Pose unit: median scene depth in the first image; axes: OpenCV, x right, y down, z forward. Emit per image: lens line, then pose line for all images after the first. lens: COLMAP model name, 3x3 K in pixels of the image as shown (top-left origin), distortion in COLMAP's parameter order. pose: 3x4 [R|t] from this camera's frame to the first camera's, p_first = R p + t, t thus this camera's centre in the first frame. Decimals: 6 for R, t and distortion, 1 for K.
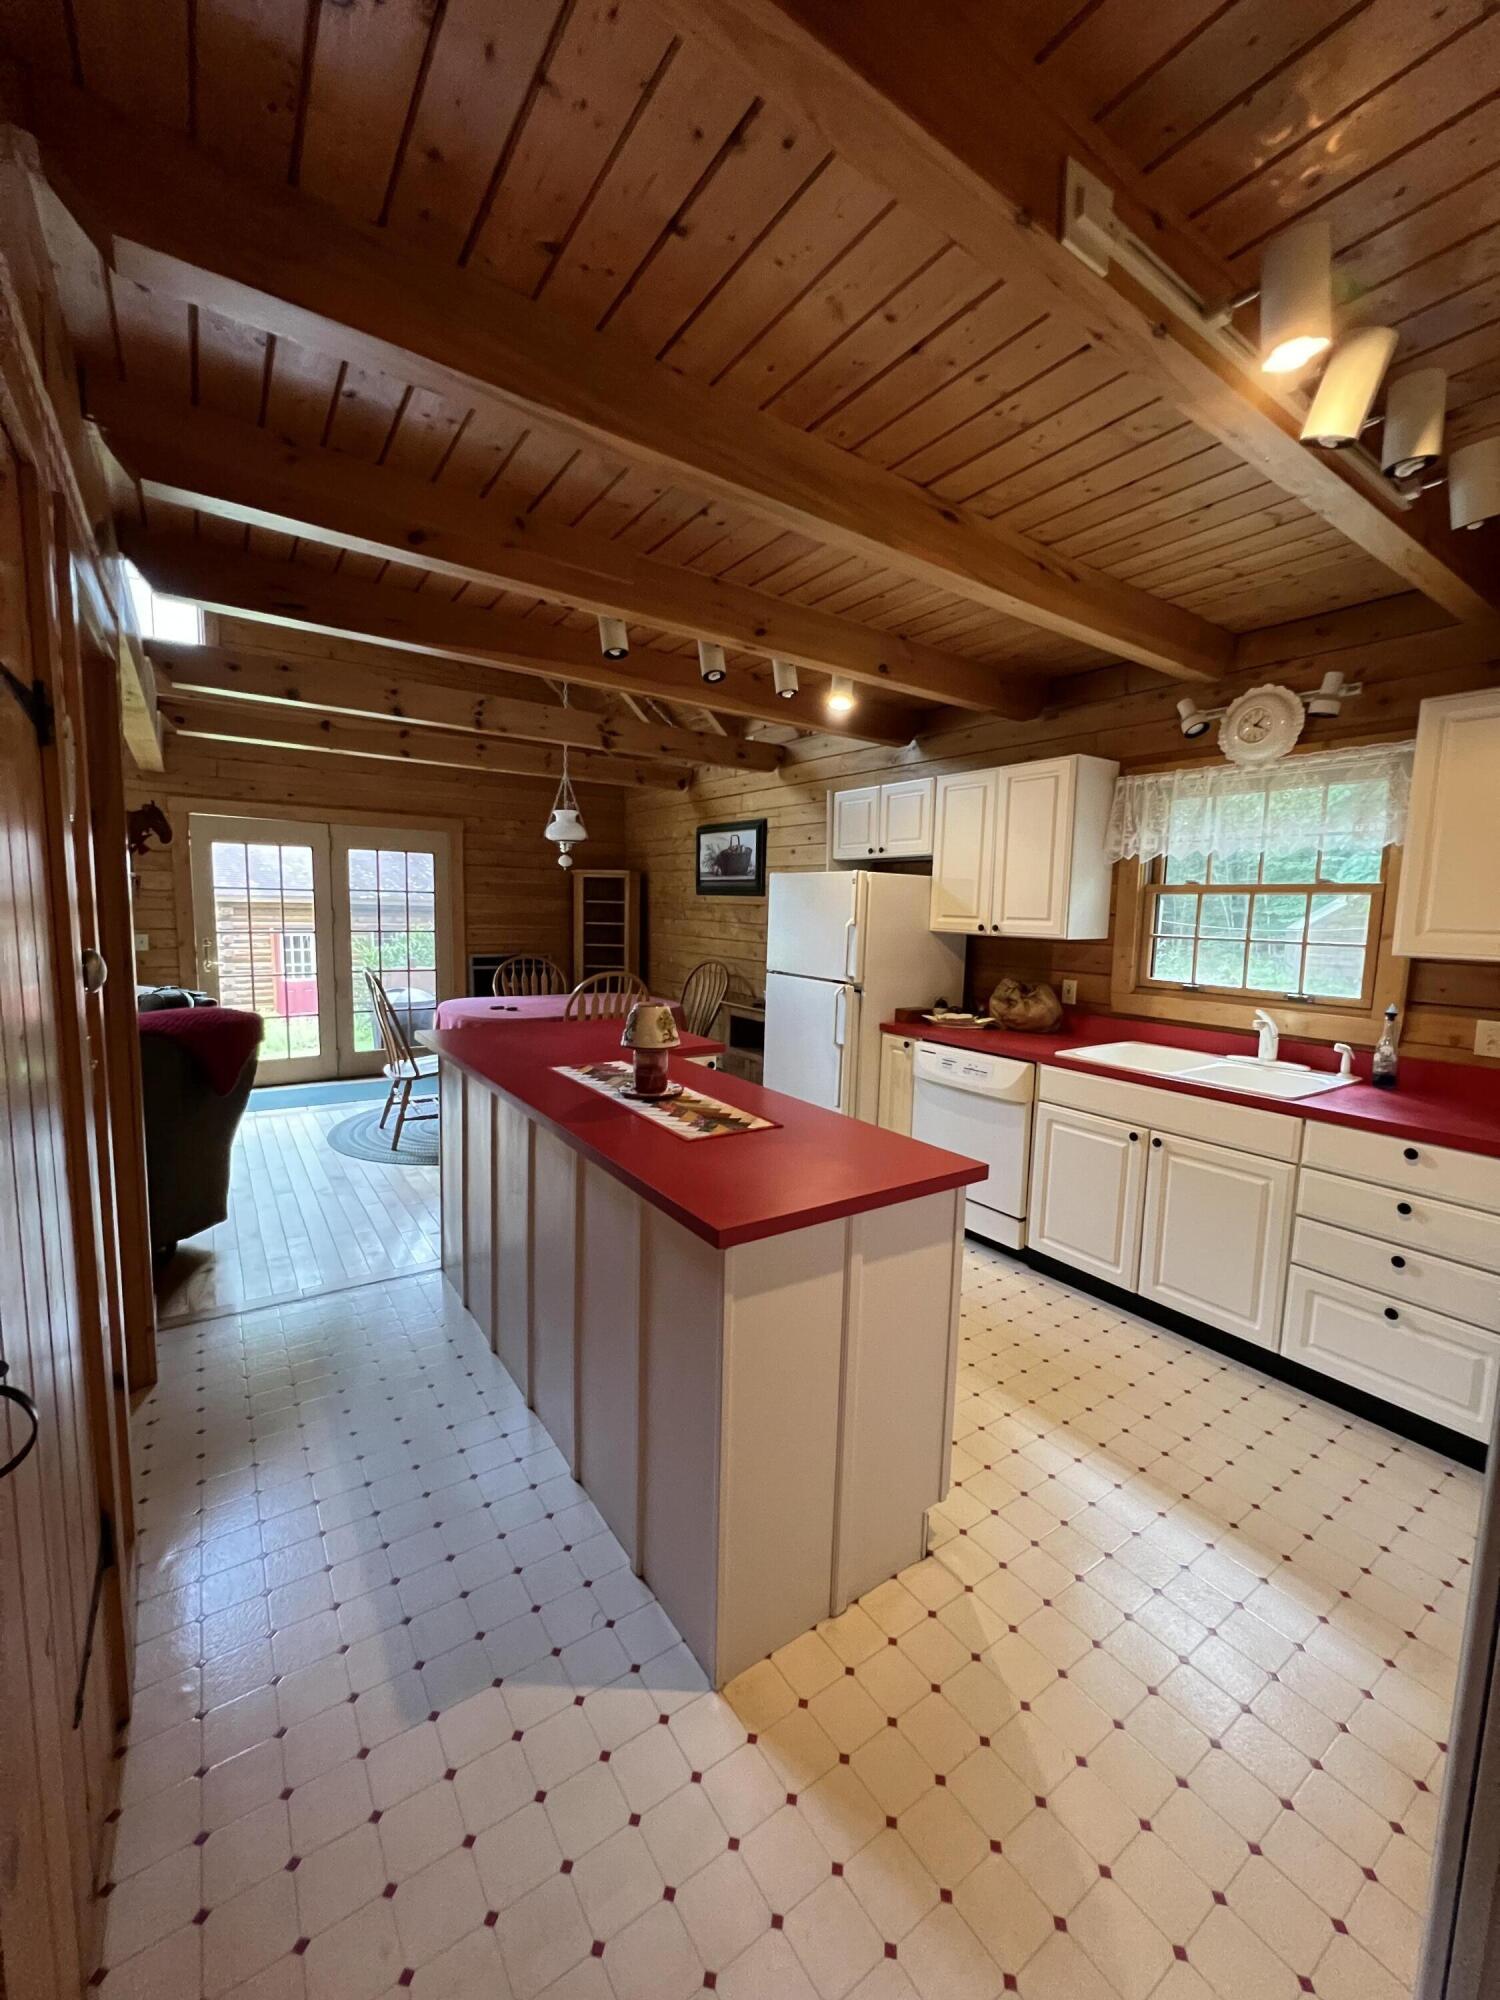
lens RADIAL K [[797.0, 0, 753.4], [0, 797.0, 998.3], [0, 0, 1]] dist [-0.011380, 0.000276]
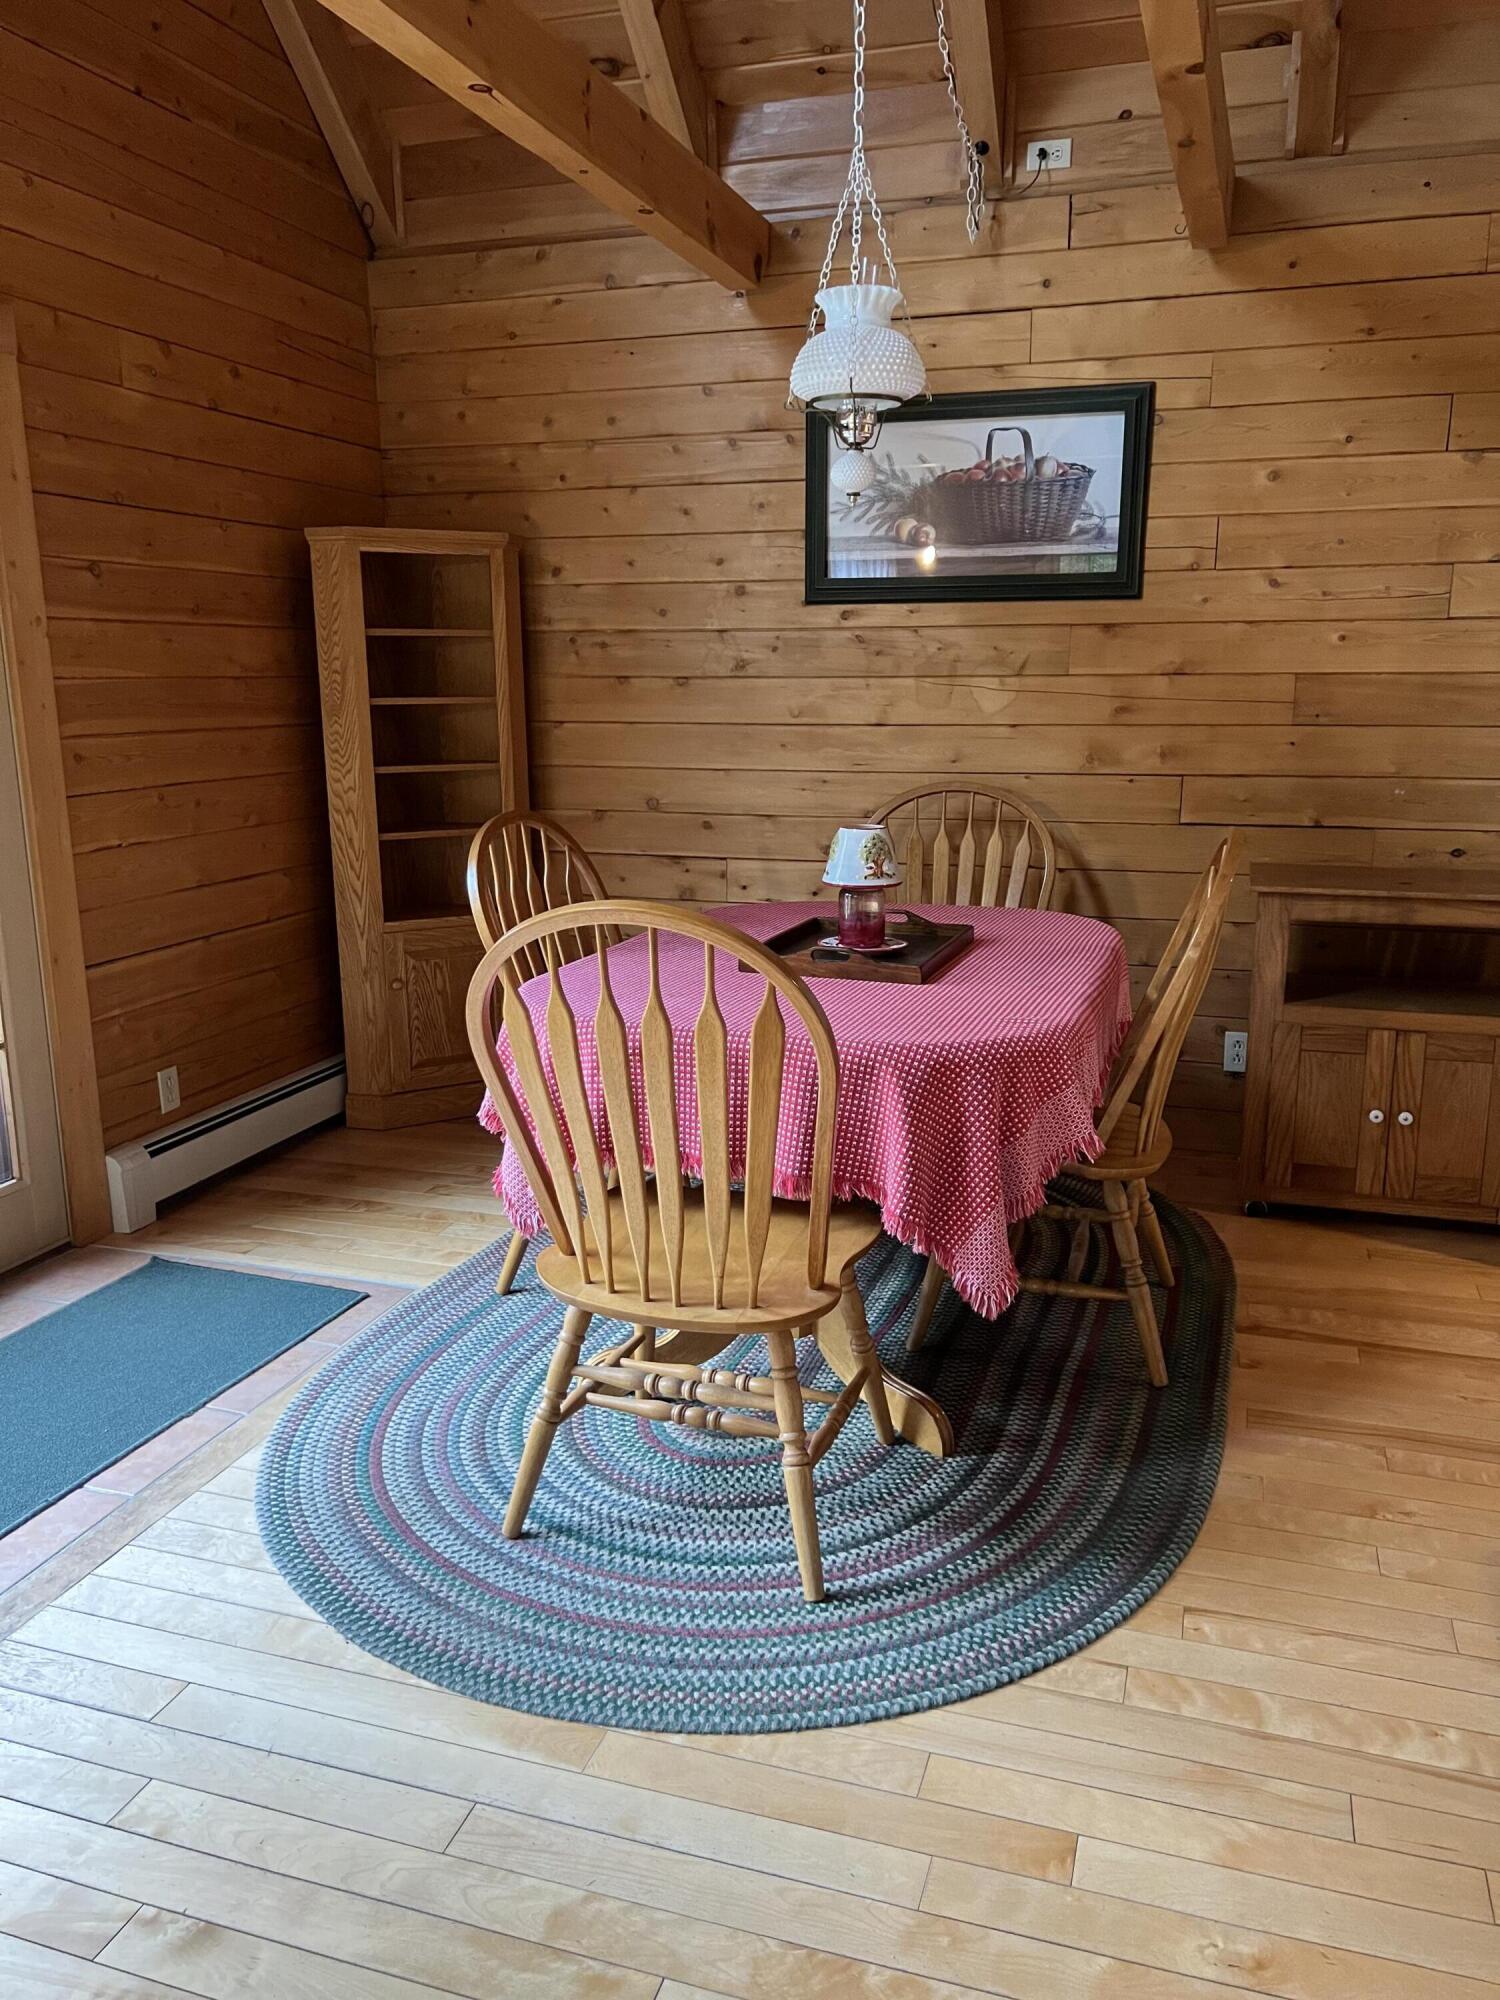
lens RADIAL K [[1502.9, 0, 758.0], [0, 1502.9, 1004.5], [0, 0, 1]] dist [0.049519, -0.056984]
pose [[0.788463, -0.162788, 0.593149, -0.633850], [0.097133, 0.985195, 0.141266, -0.062131], [-0.607364, -0.053769, 0.792602, 0.572934]]
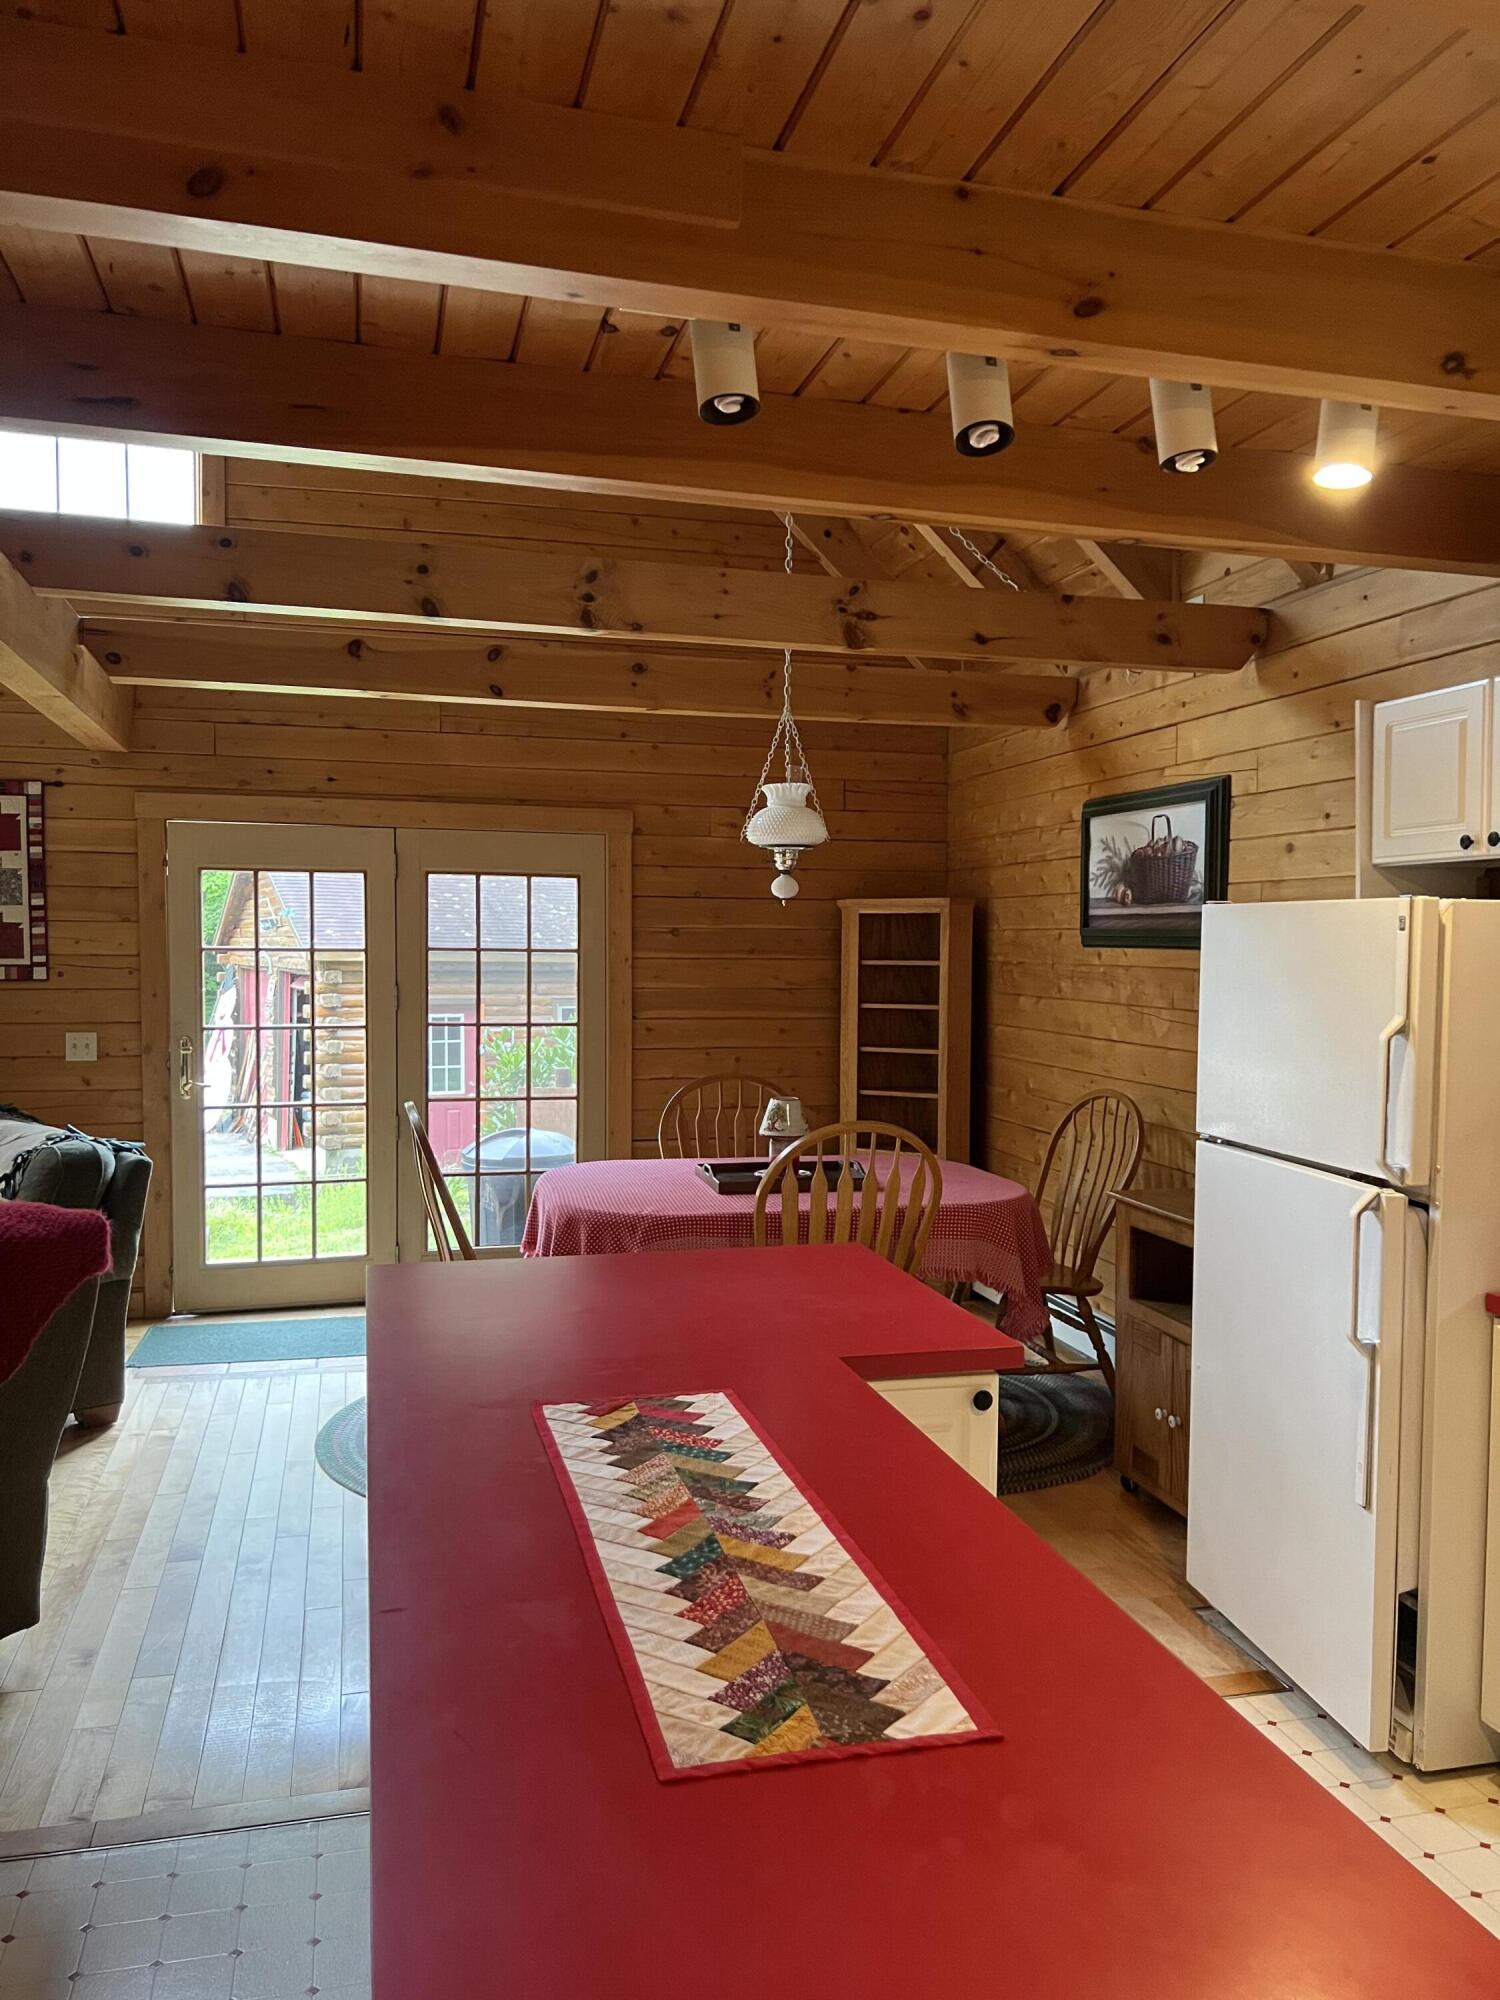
lens RADIAL K [[1502.9, 0, 749.8], [0, 1502.9, 1018.3], [0, 0, 1]] dist [0.049519, -0.056984]
pose [[0.940164, -0.000934, -0.340722, 0.055230], [-0.023473, 0.997443, -0.067504, -0.030509], [0.339914, 0.071463, 0.937738, 0.141747]]
